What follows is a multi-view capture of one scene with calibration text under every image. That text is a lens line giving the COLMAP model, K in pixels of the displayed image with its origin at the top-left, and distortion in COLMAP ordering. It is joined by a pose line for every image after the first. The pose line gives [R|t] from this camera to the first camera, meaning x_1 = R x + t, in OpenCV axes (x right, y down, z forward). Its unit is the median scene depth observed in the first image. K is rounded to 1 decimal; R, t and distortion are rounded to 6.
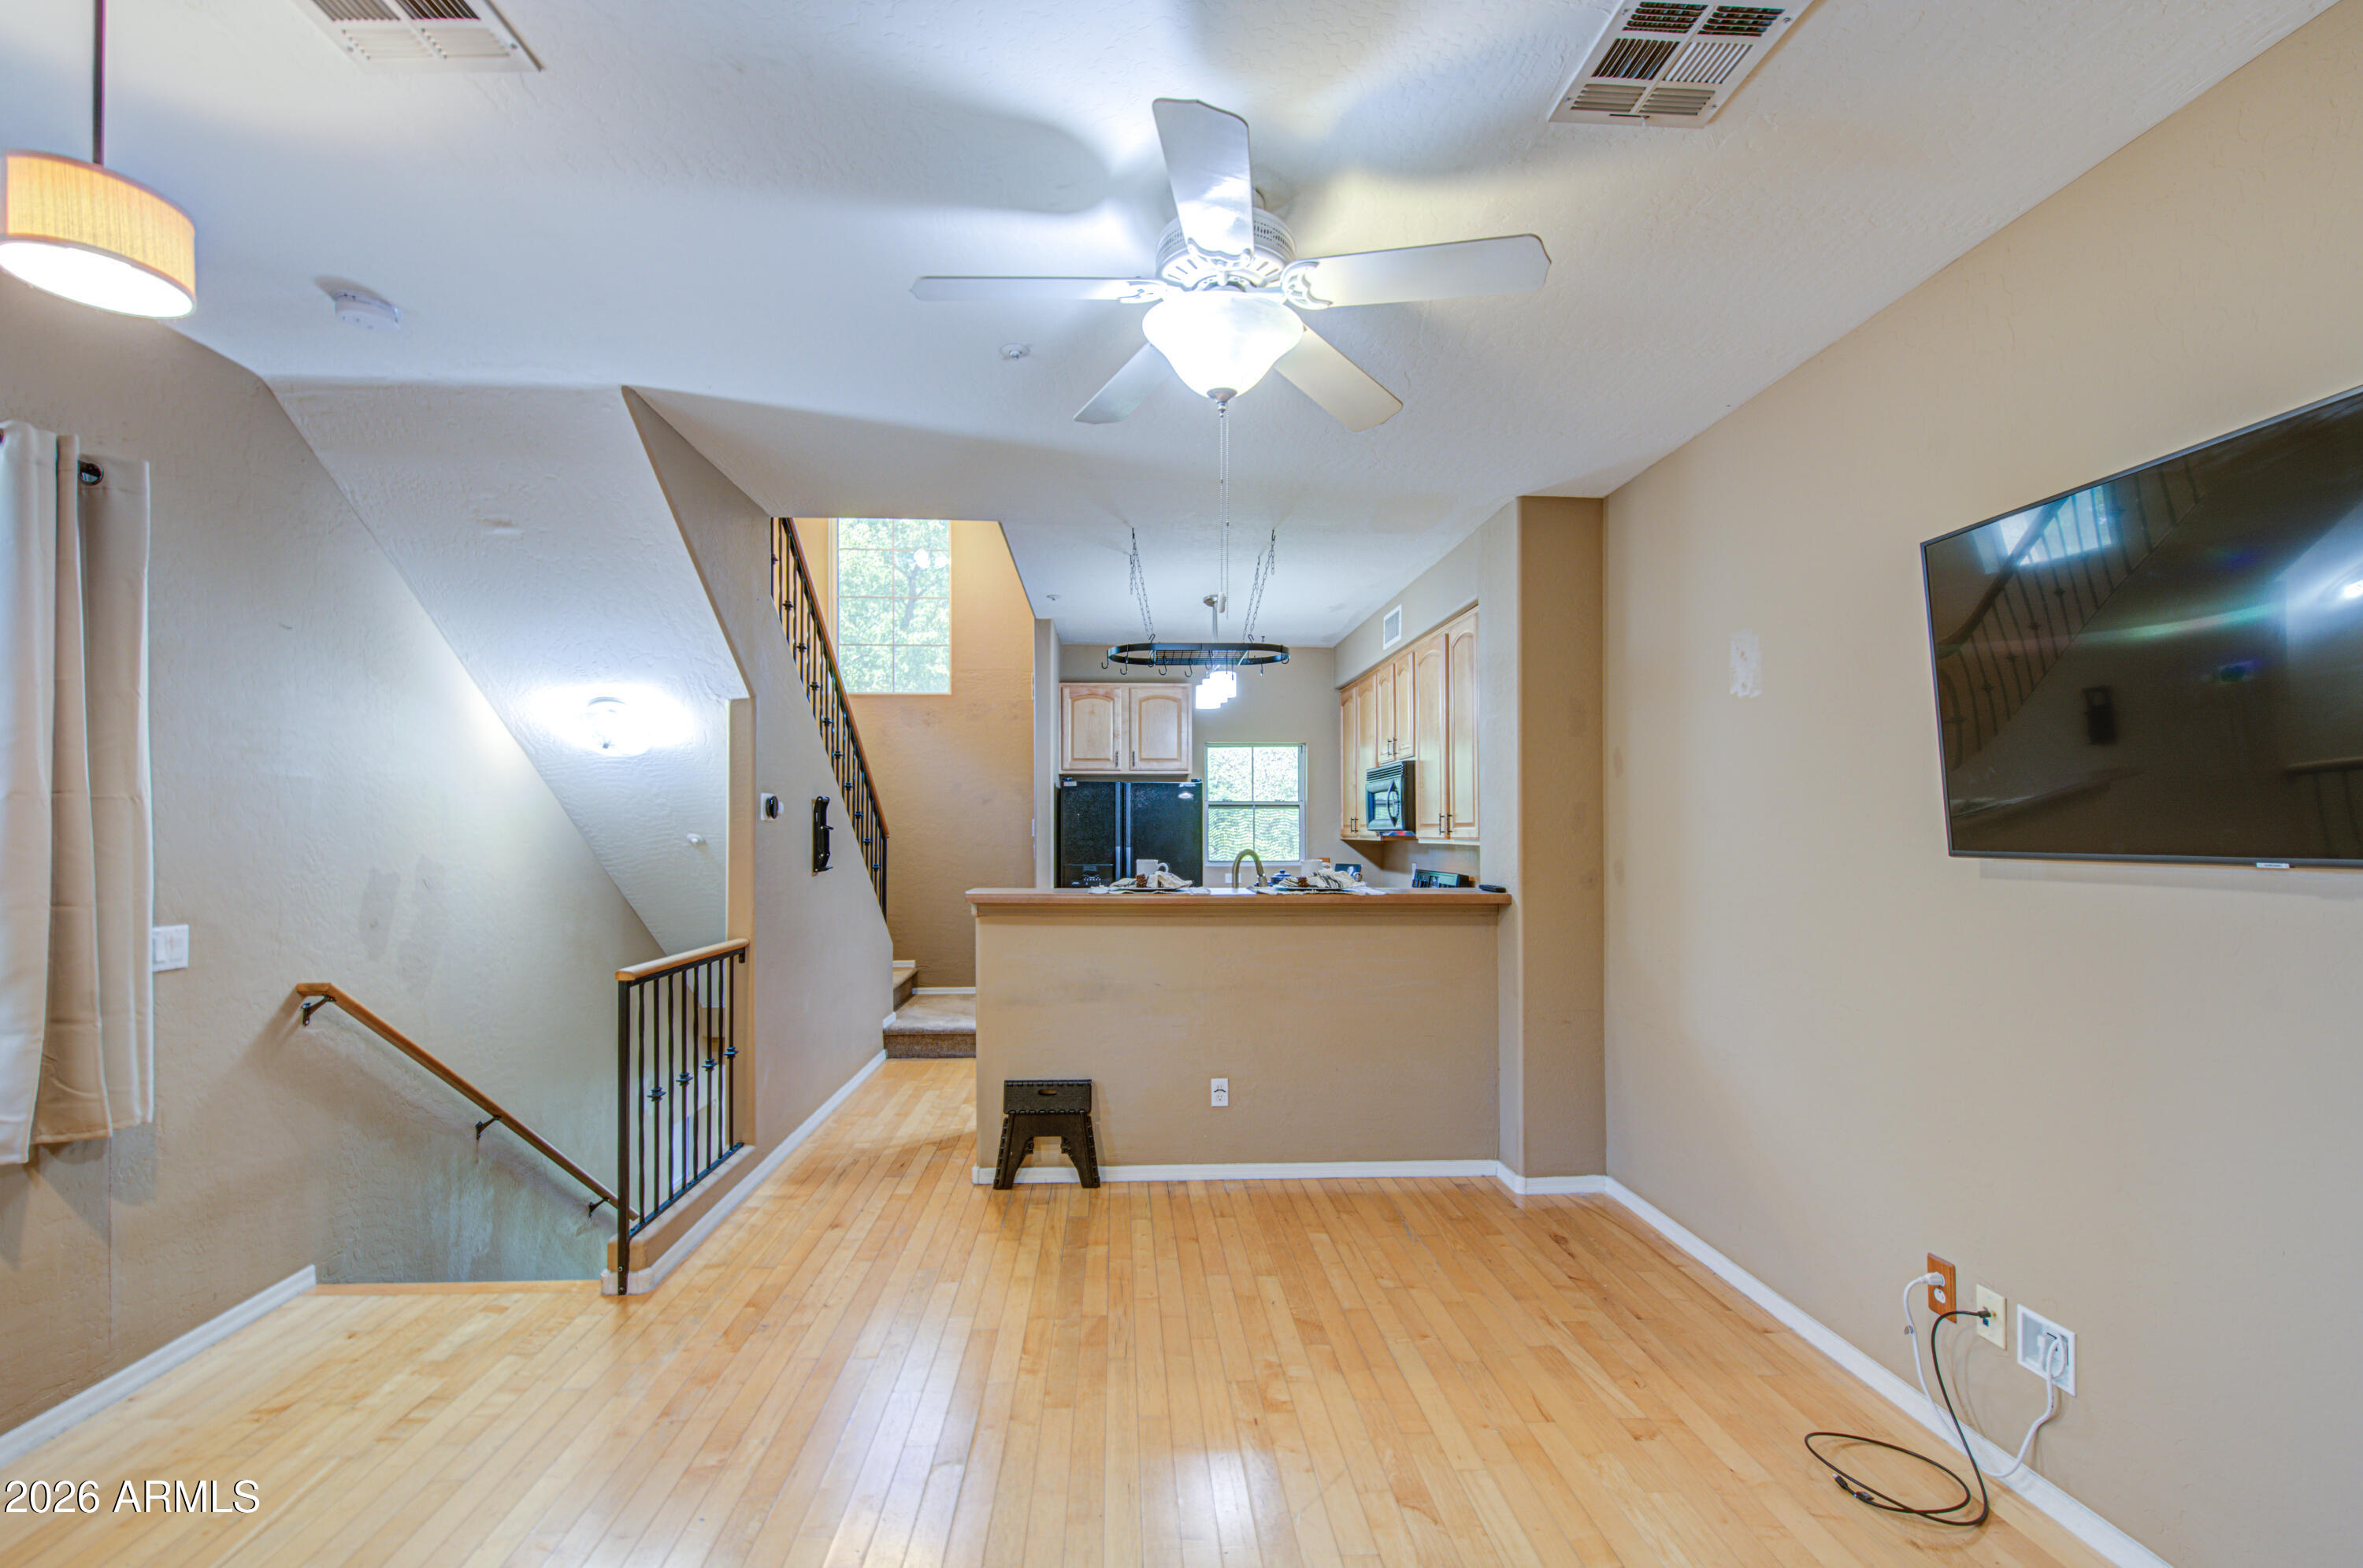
lens RADIAL K [[977.9, 0, 1166.2], [0, 977.9, 821.9], [0, 0, 1]] dist [0.000610, -0.000853]
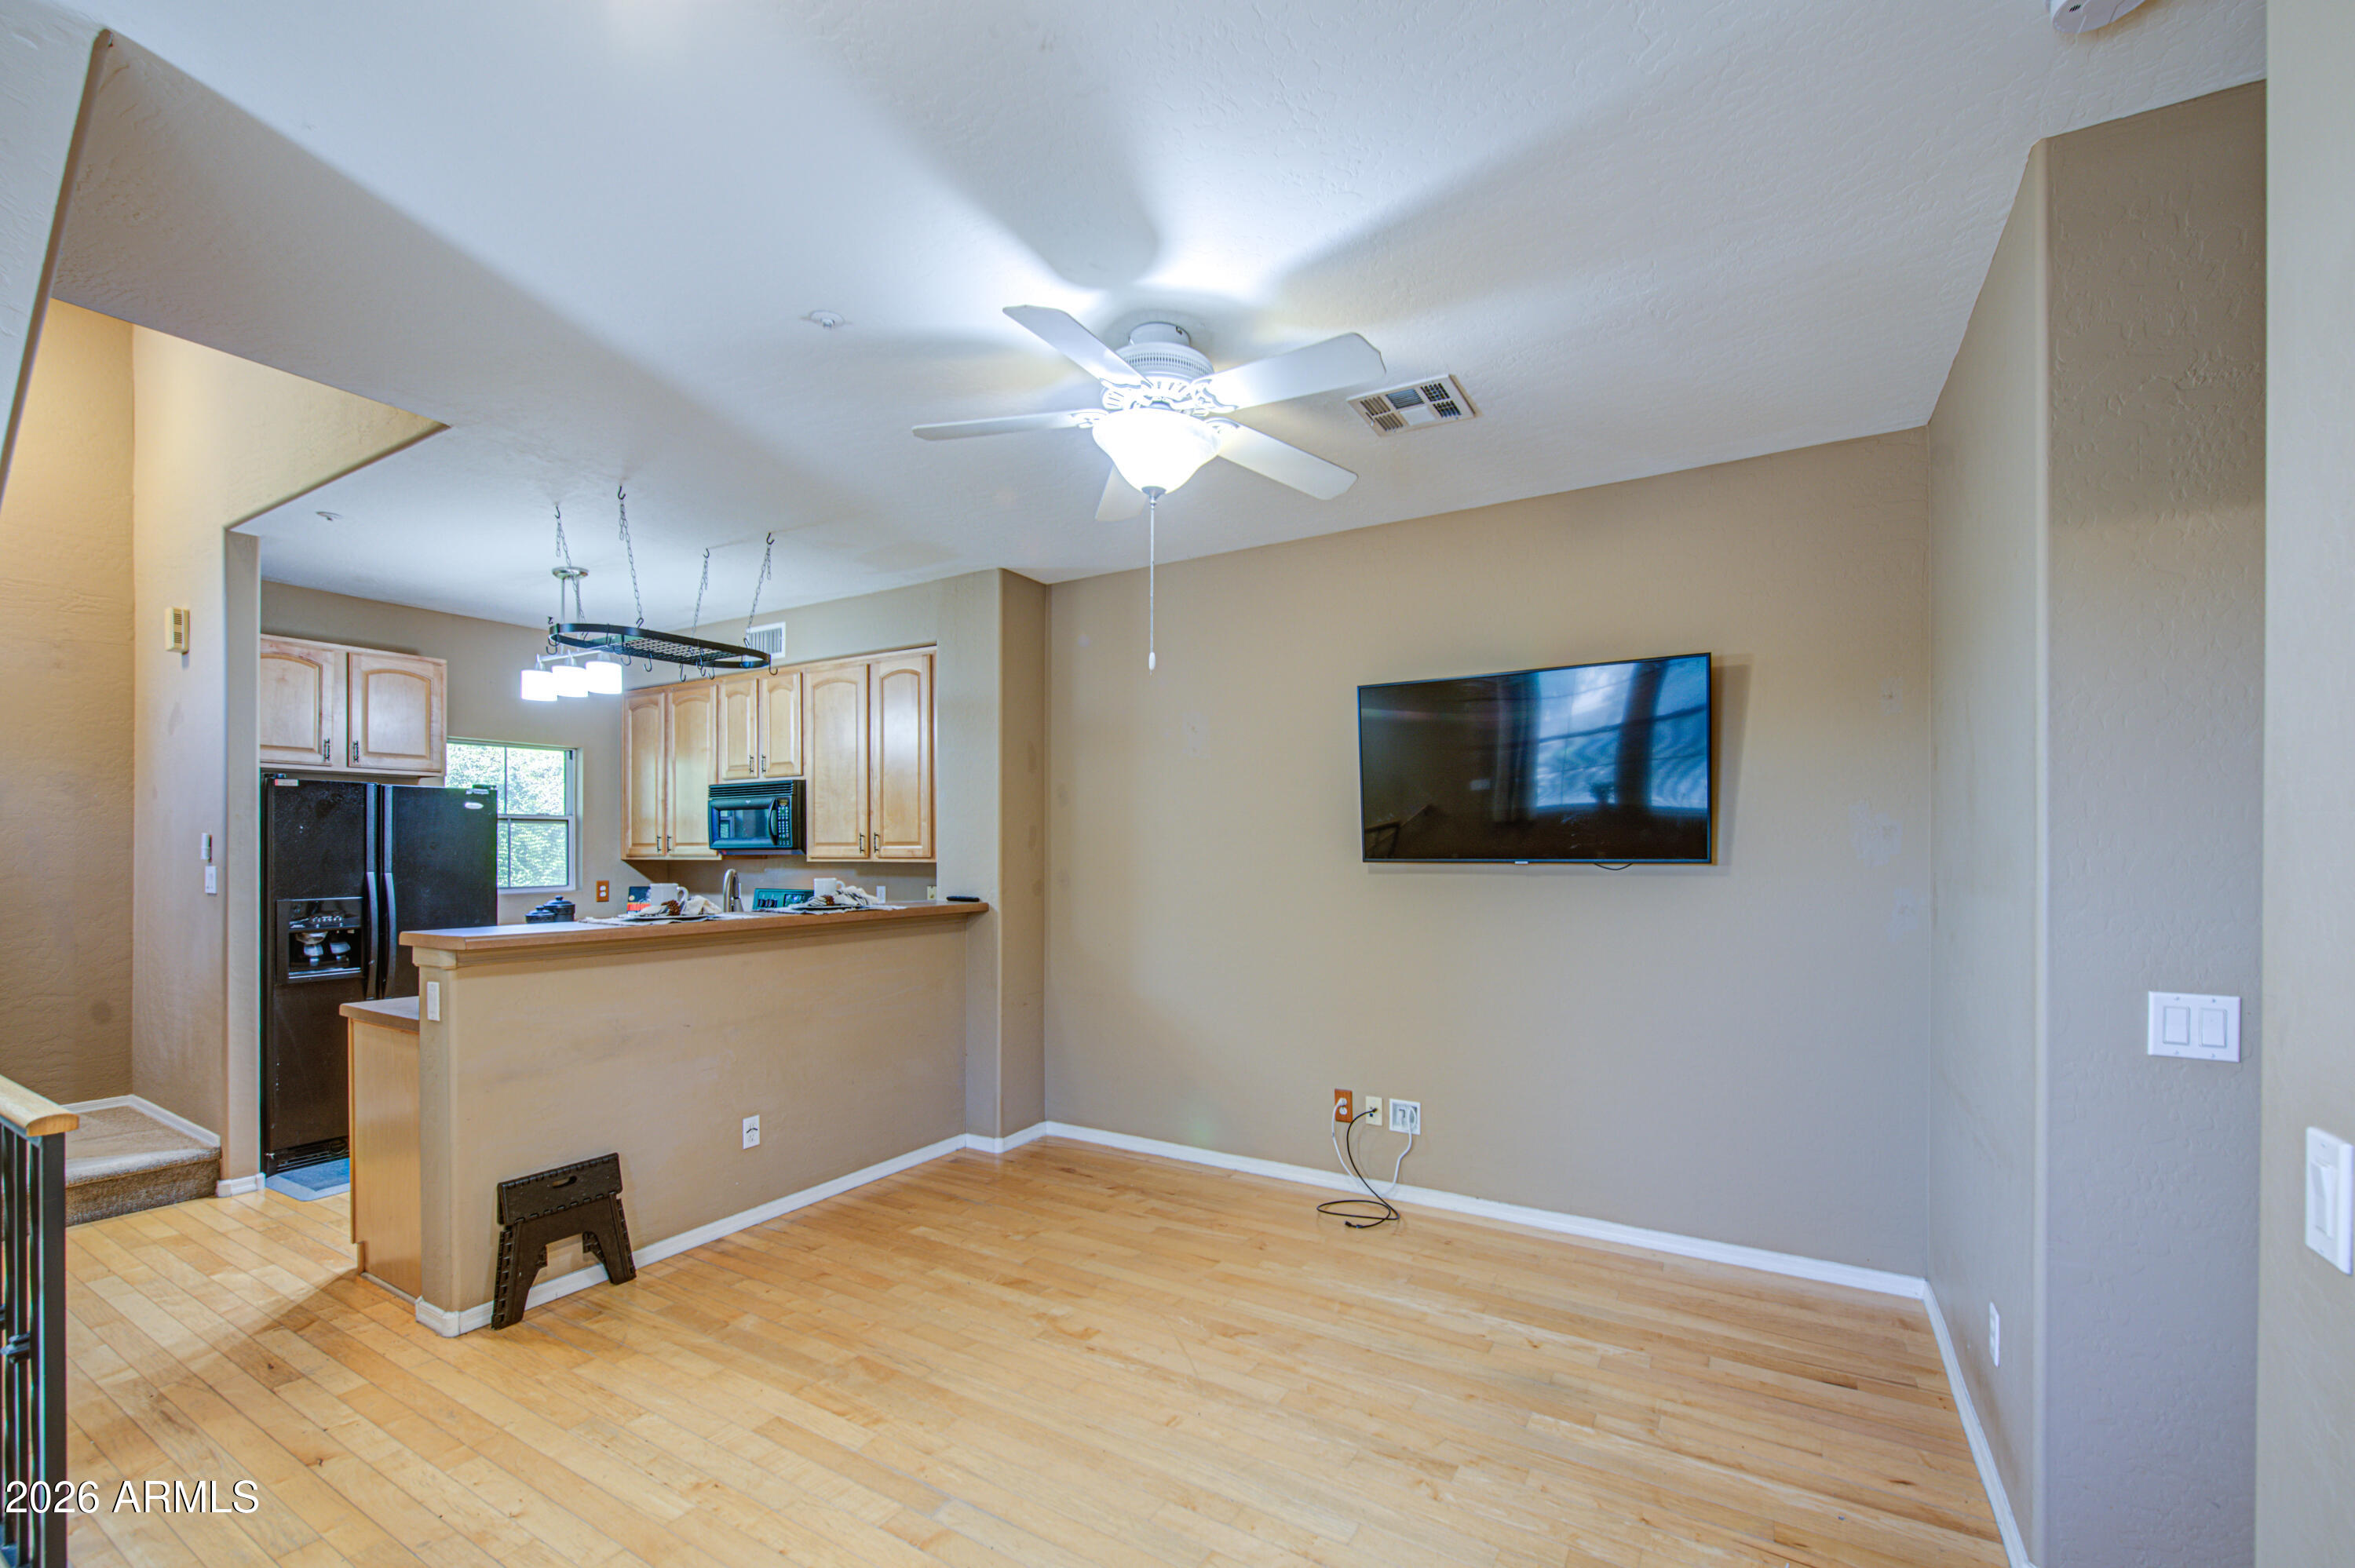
lens RADIAL K [[970.3, 0, 1173.8], [0, 970.3, 848.5], [0, 0, 1]] dist [-0.000645, -0.000248]
pose [[0.564784, -0.000803, 0.825238, -0.492208], [-0.005354, 0.999975, 0.004637, 0.001624], [-0.825221, -0.007037, 0.564765, 0.155737]]
